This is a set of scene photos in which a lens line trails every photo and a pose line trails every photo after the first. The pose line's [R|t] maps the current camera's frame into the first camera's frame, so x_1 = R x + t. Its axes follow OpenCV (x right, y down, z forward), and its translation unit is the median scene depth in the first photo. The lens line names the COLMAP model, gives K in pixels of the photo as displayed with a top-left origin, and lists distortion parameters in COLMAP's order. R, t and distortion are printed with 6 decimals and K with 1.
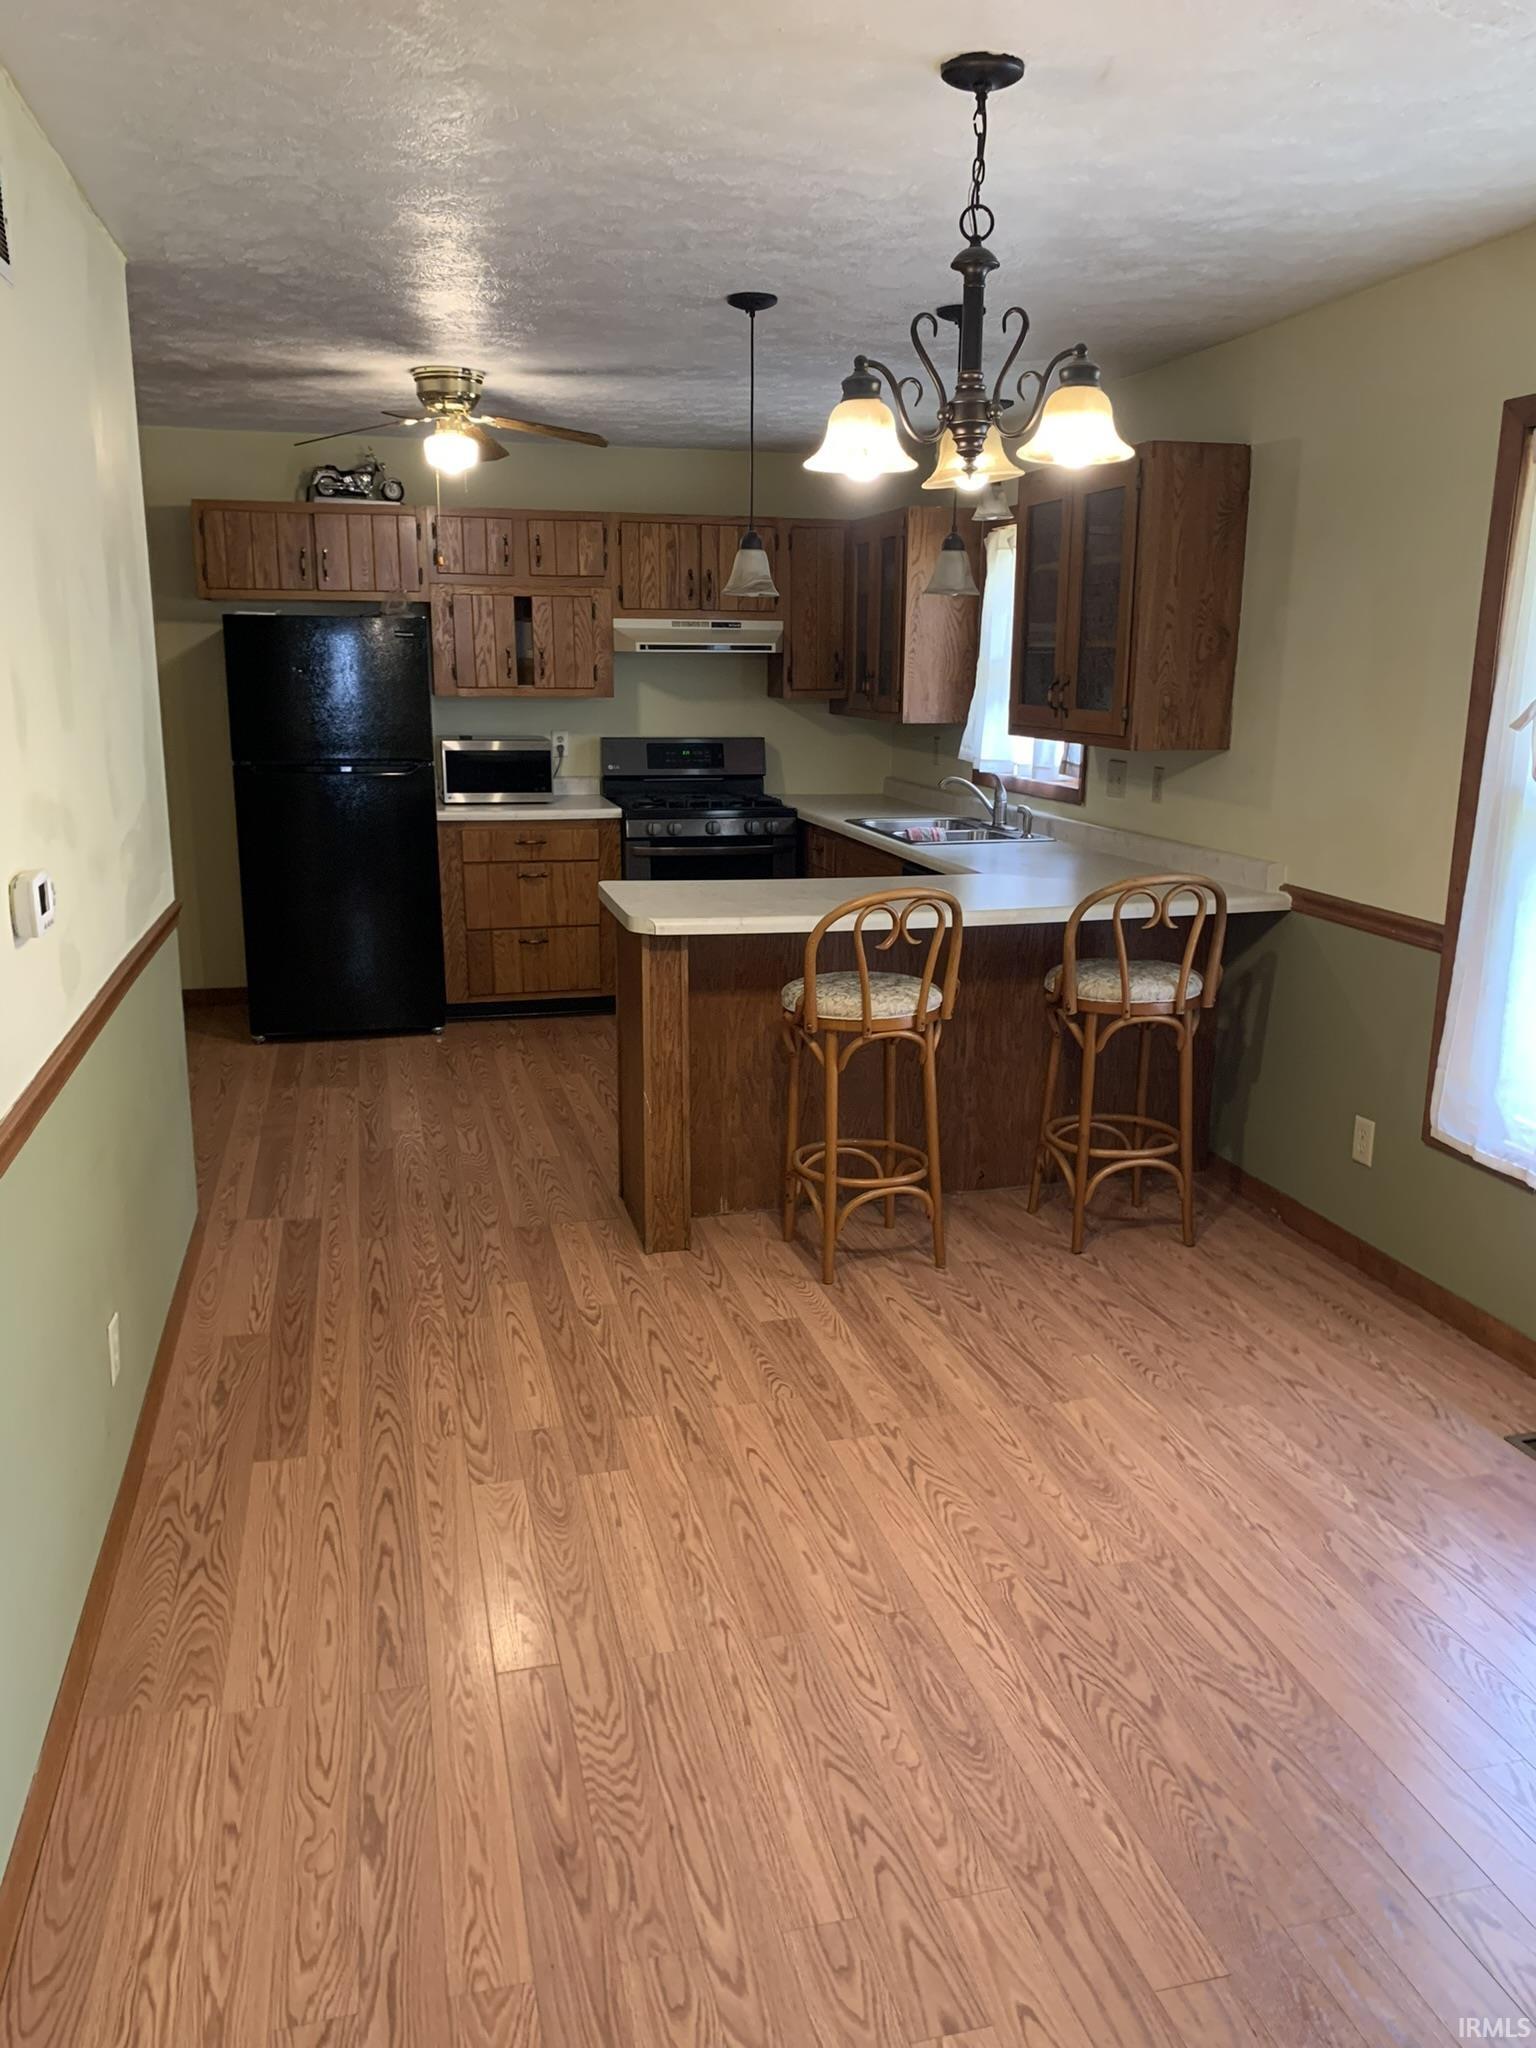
lens RADIAL K [[1546.7, 0, 774.9], [0, 1546.7, 1027.3], [0, 0, 1]] dist [0.034213, -0.048398]
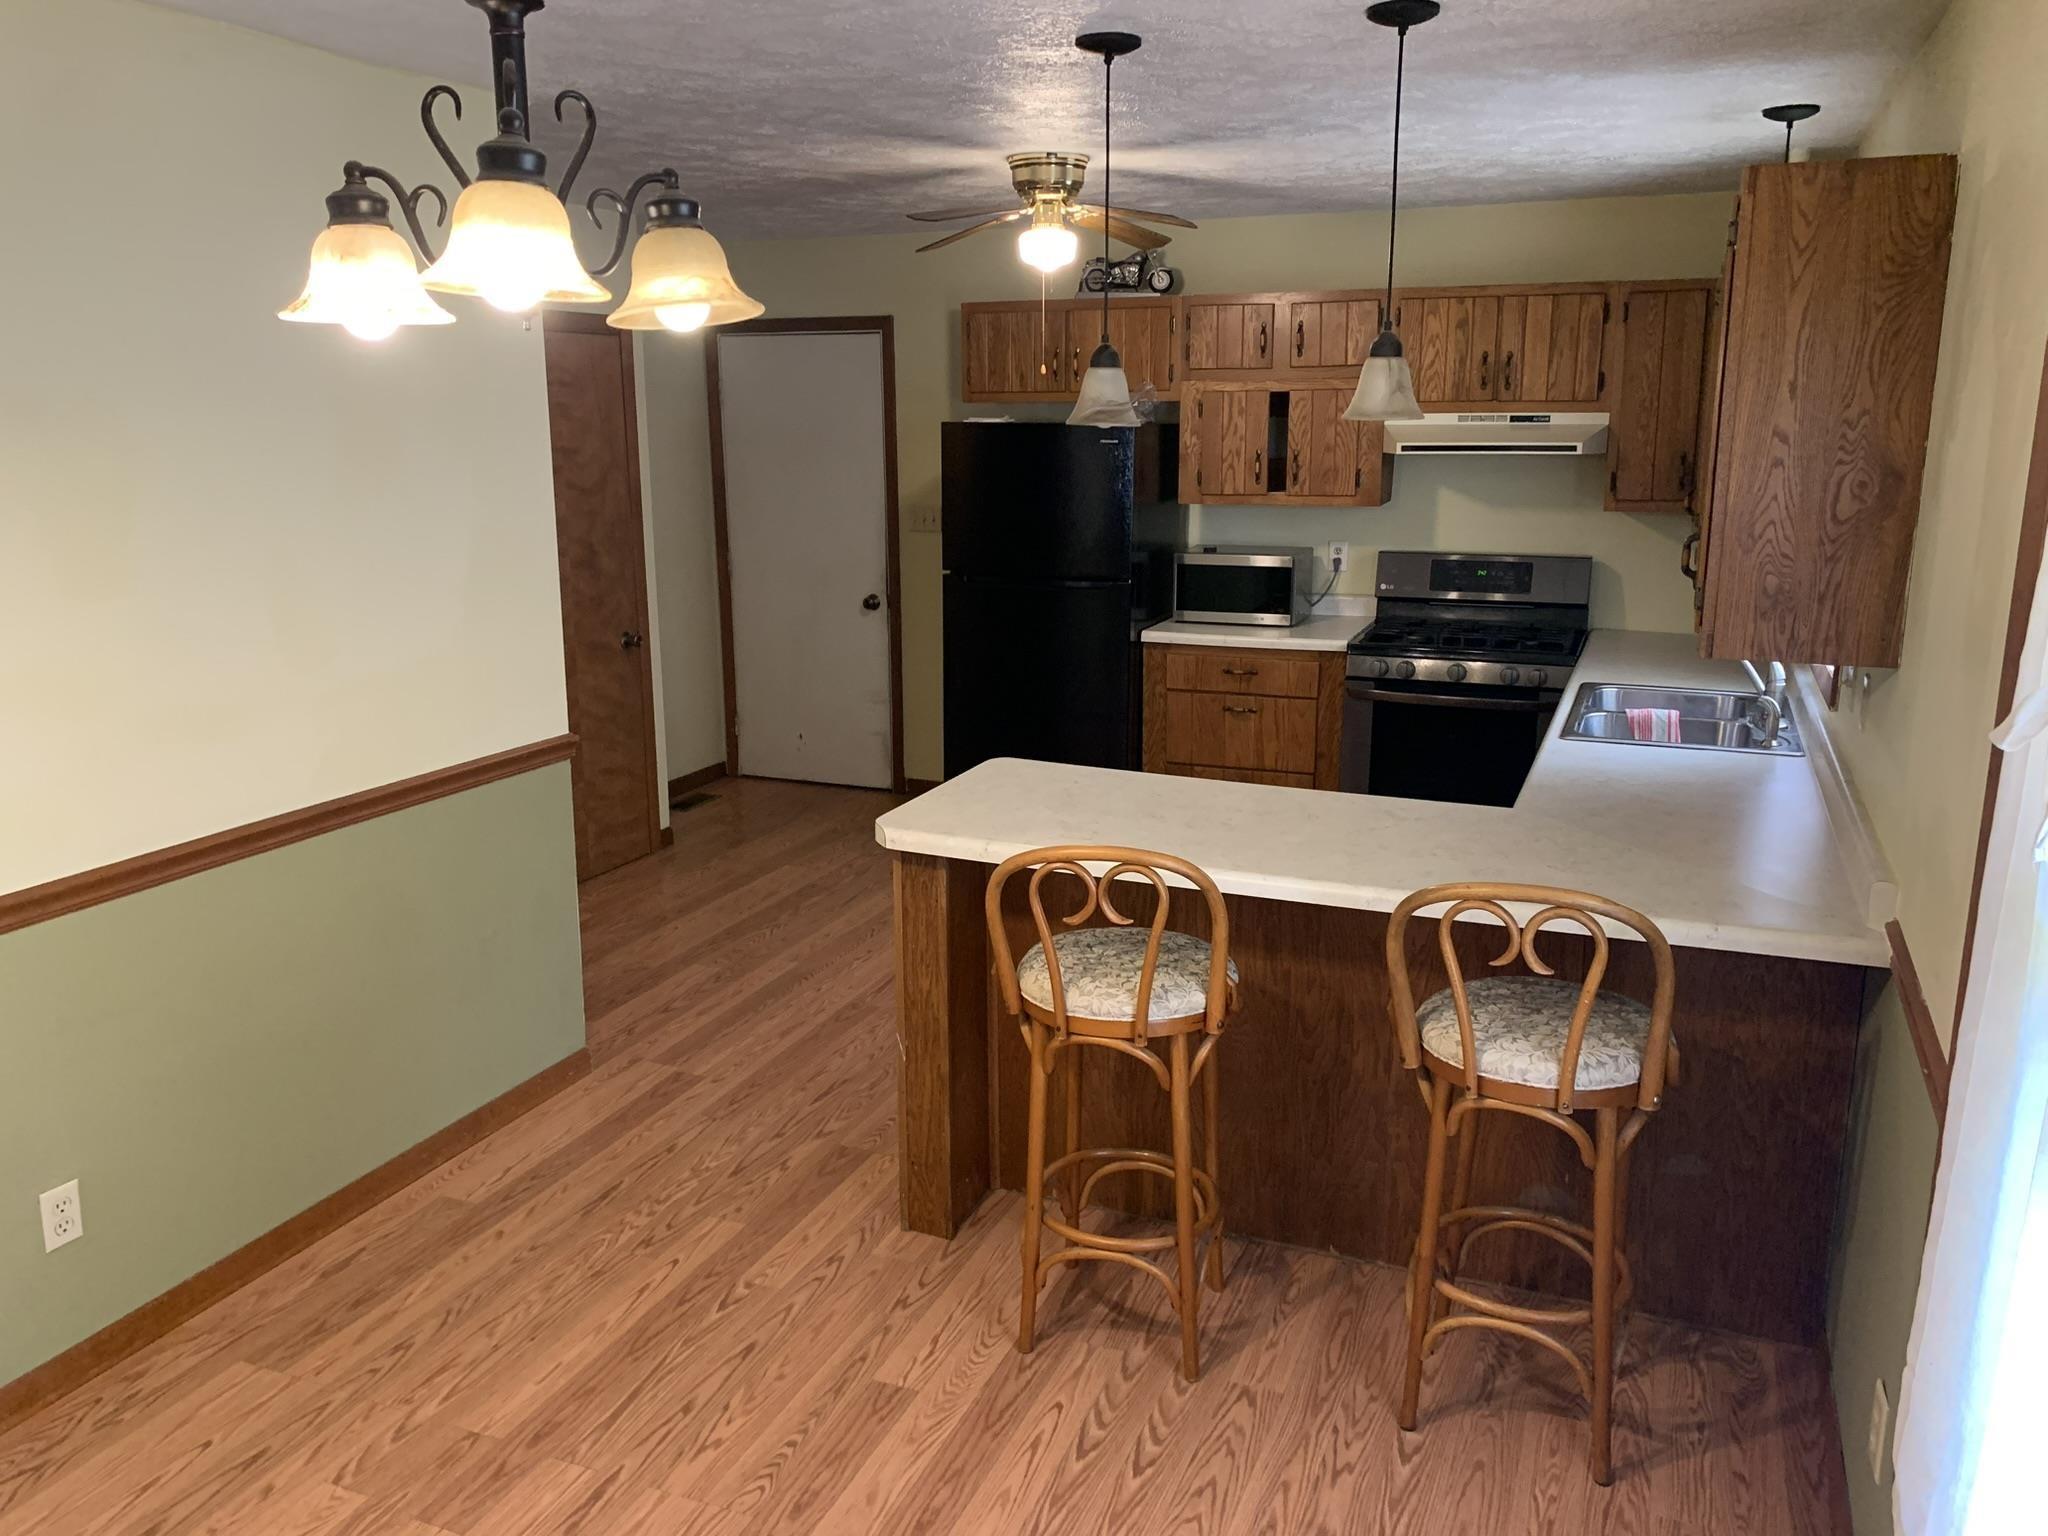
lens RADIAL K [[1546.7, 0, 1036.2], [0, 1546.7, 736.9], [0, 0, 1]] dist [0.034213, -0.048398]
pose [[0.799340, 0.117763, -0.589227, 0.401962], [-0.131984, 0.991069, 0.019026, -0.127395], [0.586205, 0.062560, 0.807744, 0.348800]]
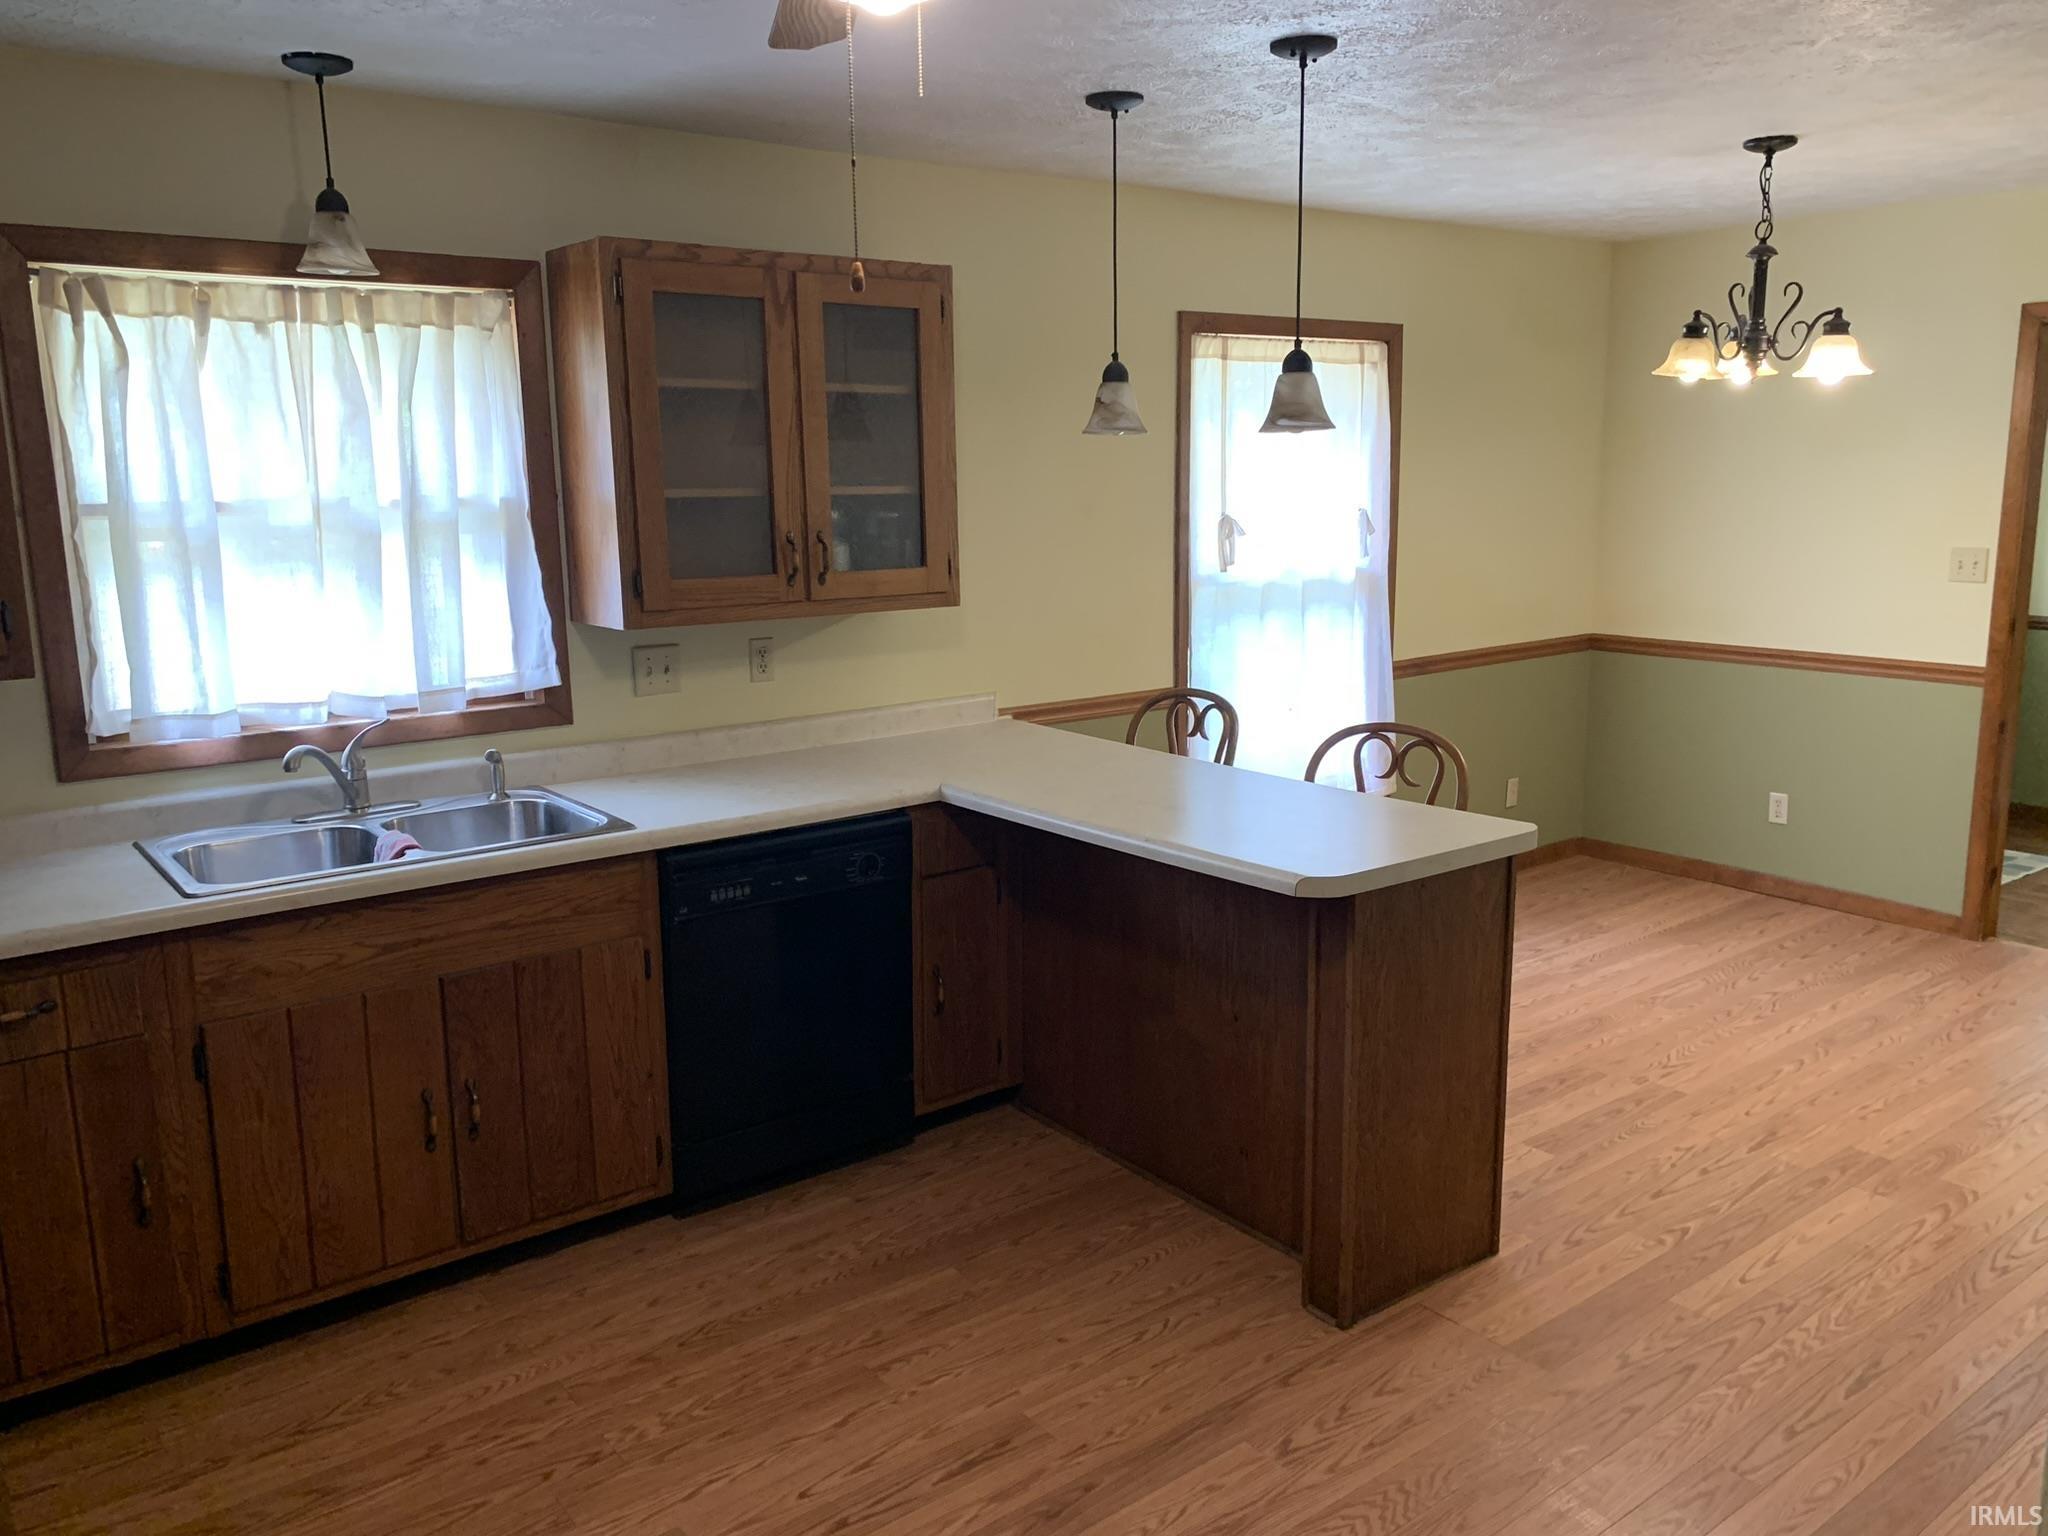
lens RADIAL K [[1546.7, 0, 1037.1], [0, 1546.7, 772.1], [0, 0, 1]] dist [0.034213, -0.048398]
pose [[-0.395501, -0.179549, 0.900745, -0.629956], [0.229572, 0.930252, 0.286232, -0.345826], [-0.889312, 0.319991, -0.326696, 1.322336]]
